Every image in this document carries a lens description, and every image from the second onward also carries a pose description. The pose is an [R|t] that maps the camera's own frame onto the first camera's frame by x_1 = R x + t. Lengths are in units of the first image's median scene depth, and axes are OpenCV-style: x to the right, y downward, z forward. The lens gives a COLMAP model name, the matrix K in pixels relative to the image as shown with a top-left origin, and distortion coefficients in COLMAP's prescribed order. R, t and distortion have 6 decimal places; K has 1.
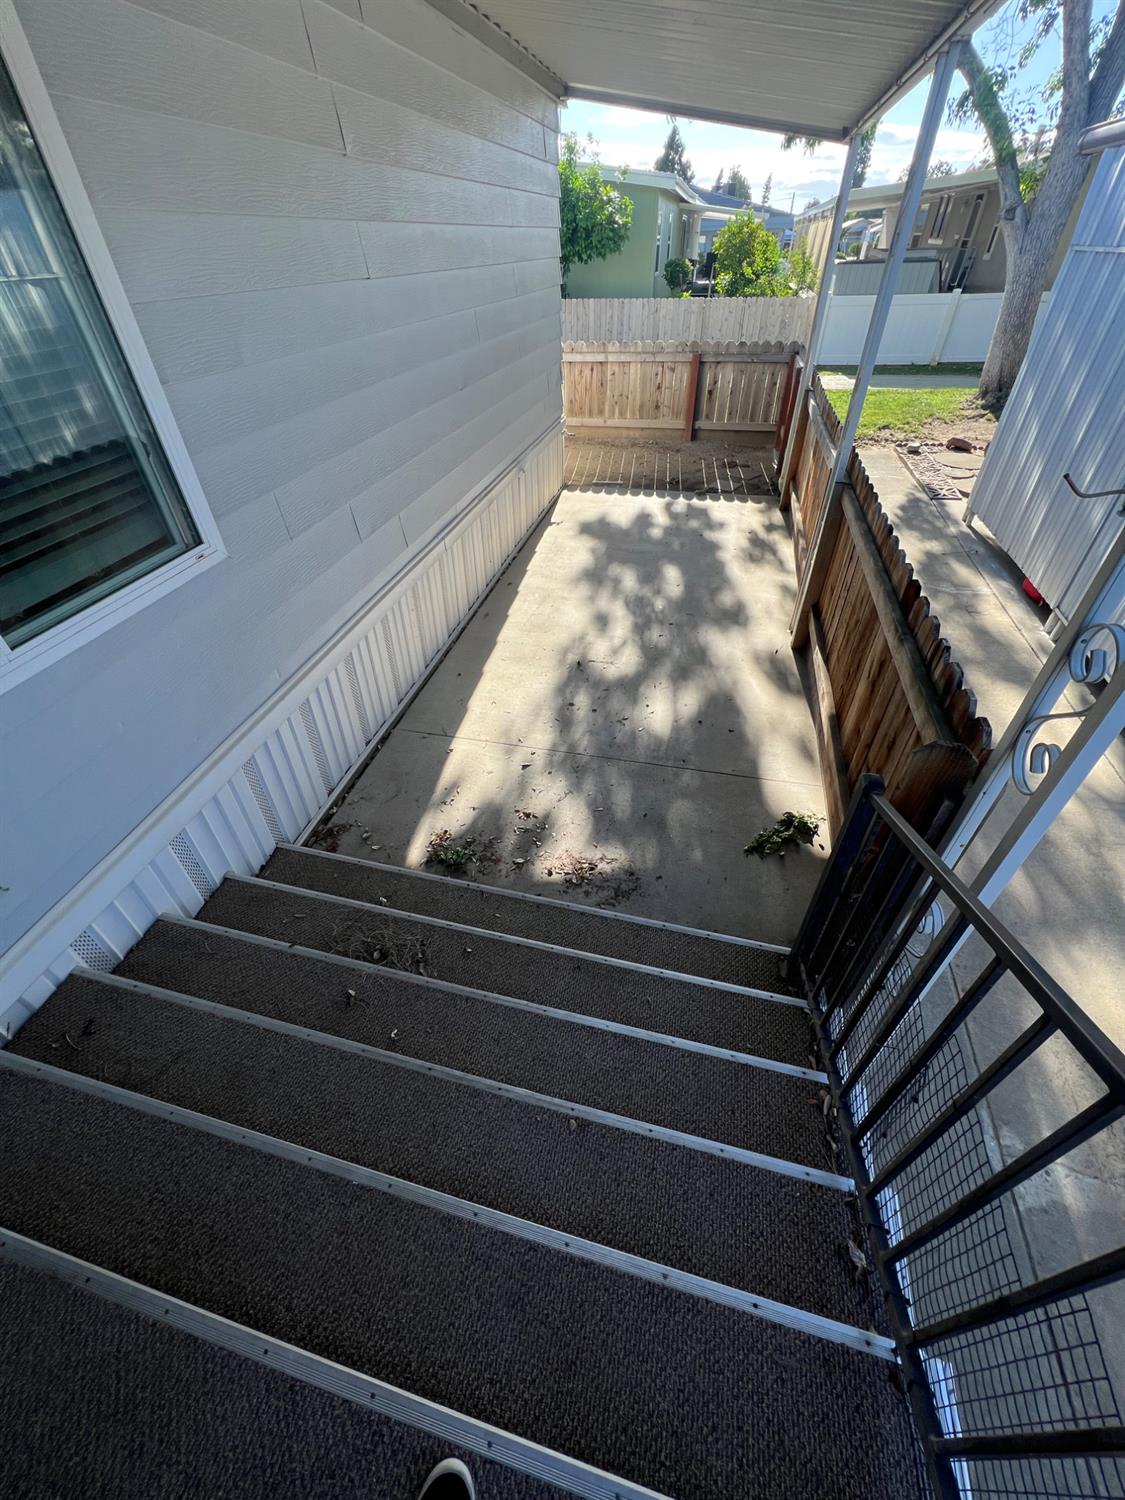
lens RADIAL K [[598.5, 0, 559.6], [0, 598.5, 746.3], [0, 0, 1]] dist [-0.000685, 0.000877]
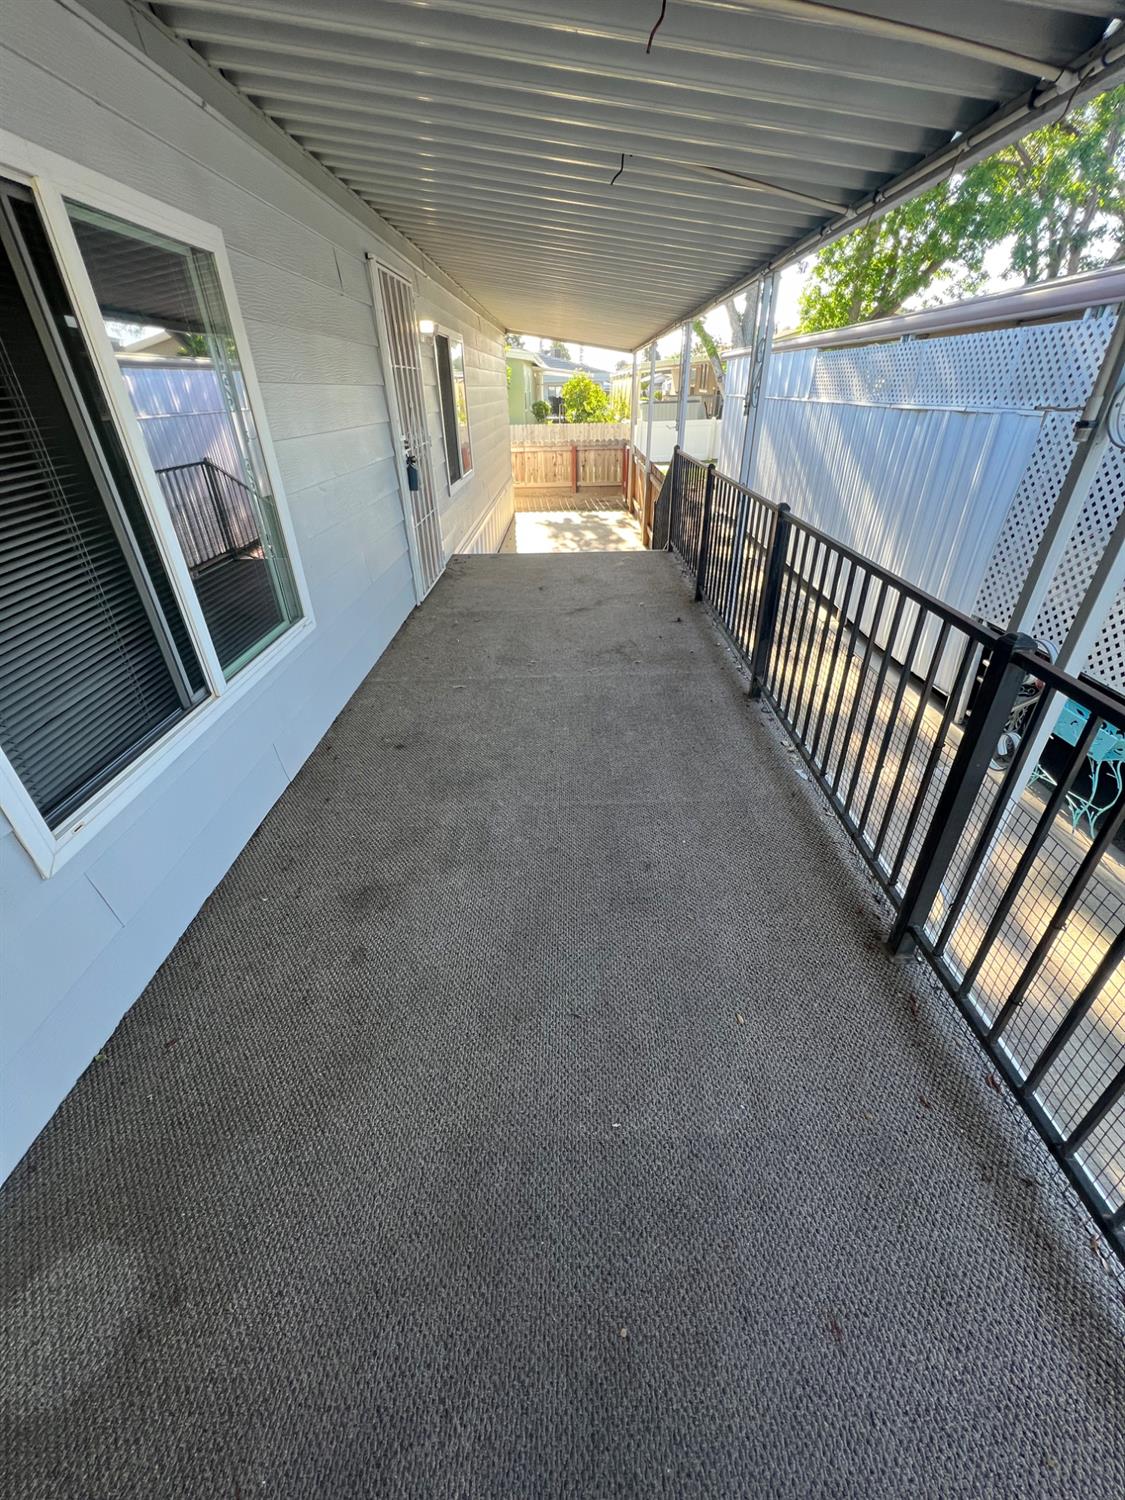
lens RADIAL K [[598.5, 0, 561.4], [0, 598.5, 752.1], [0, 0, 1]] dist [-0.000685, 0.000877]
pose [[0.975546, -0.112356, 0.188906, -0.180802], [0.140378, 0.979839, -0.142158, 0.360807], [-0.169125, 0.165200, 0.971651, -0.431054]]
